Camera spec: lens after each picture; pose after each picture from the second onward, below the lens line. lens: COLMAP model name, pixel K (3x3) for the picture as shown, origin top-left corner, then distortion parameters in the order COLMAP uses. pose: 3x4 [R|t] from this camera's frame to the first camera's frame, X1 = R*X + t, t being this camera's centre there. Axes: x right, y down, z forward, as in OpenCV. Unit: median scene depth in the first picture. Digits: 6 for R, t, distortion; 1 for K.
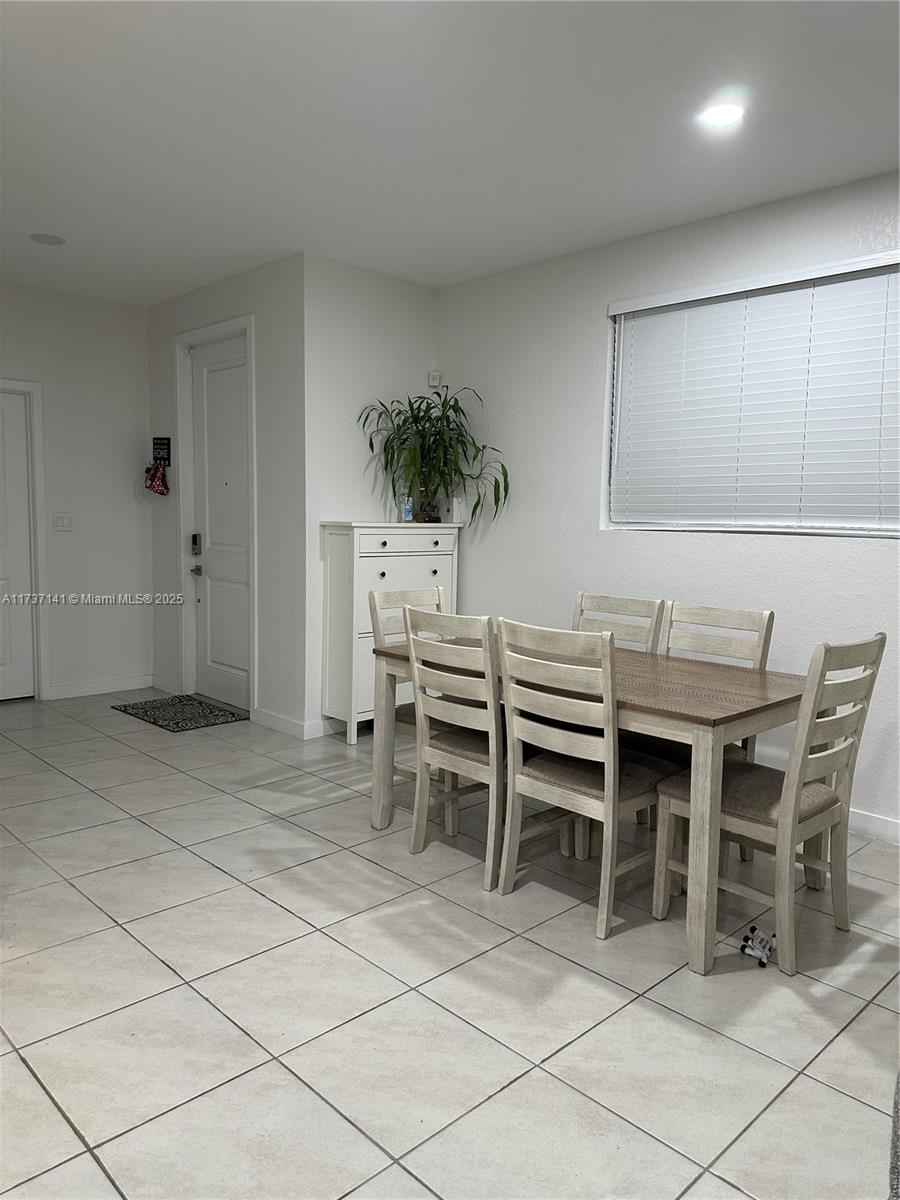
lens RADIAL K [[847.1, 0, 443.4], [0, 847.1, 596.1], [0, 0, 1]] dist [0.061931, -0.074255]
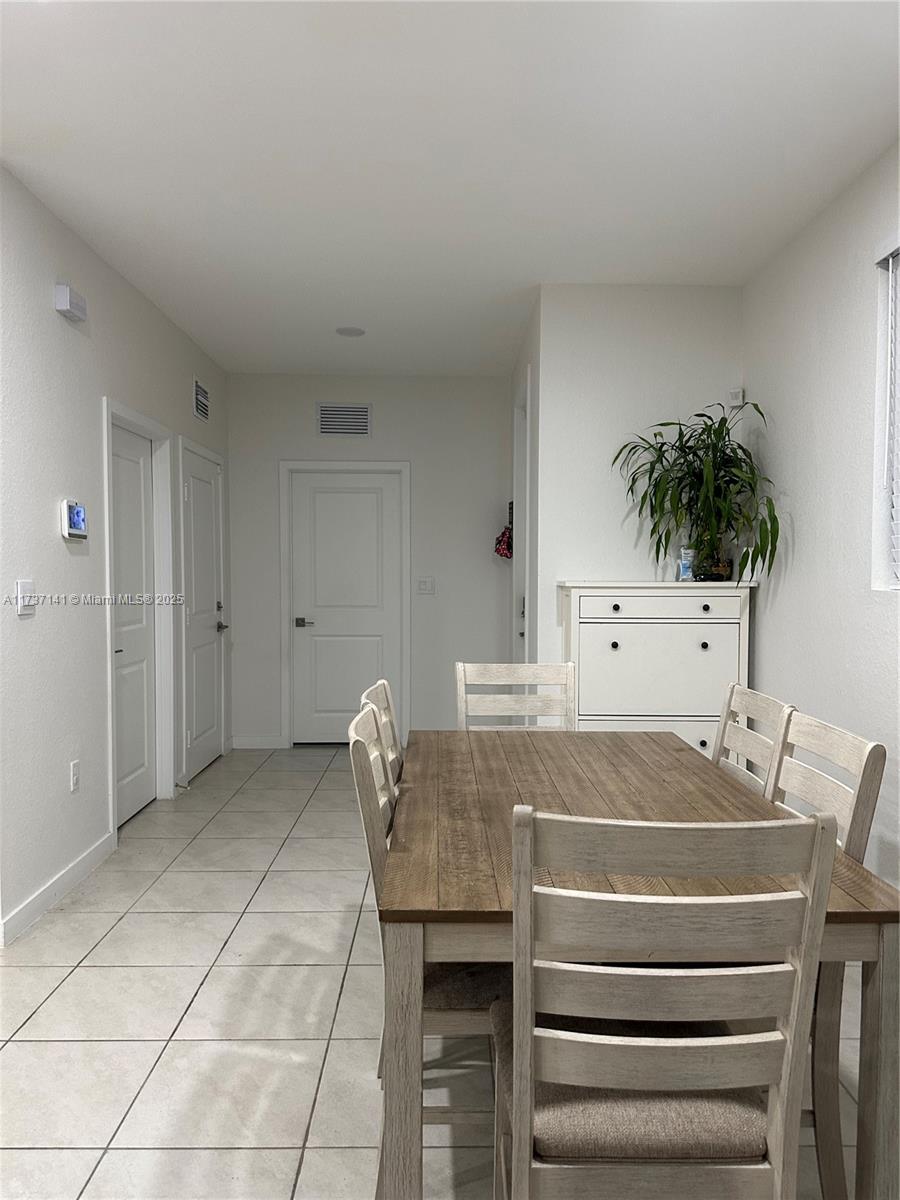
lens RADIAL K [[847.1, 0, 446.2], [0, 847.1, 600.5], [0, 0, 1]] dist [0.061931, -0.074255]
pose [[0.716403, 0.004245, -0.697674, 0.509178], [-0.051677, 0.997558, -0.046995, -0.028833], [0.695770, 0.069720, 0.714873, 0.398456]]
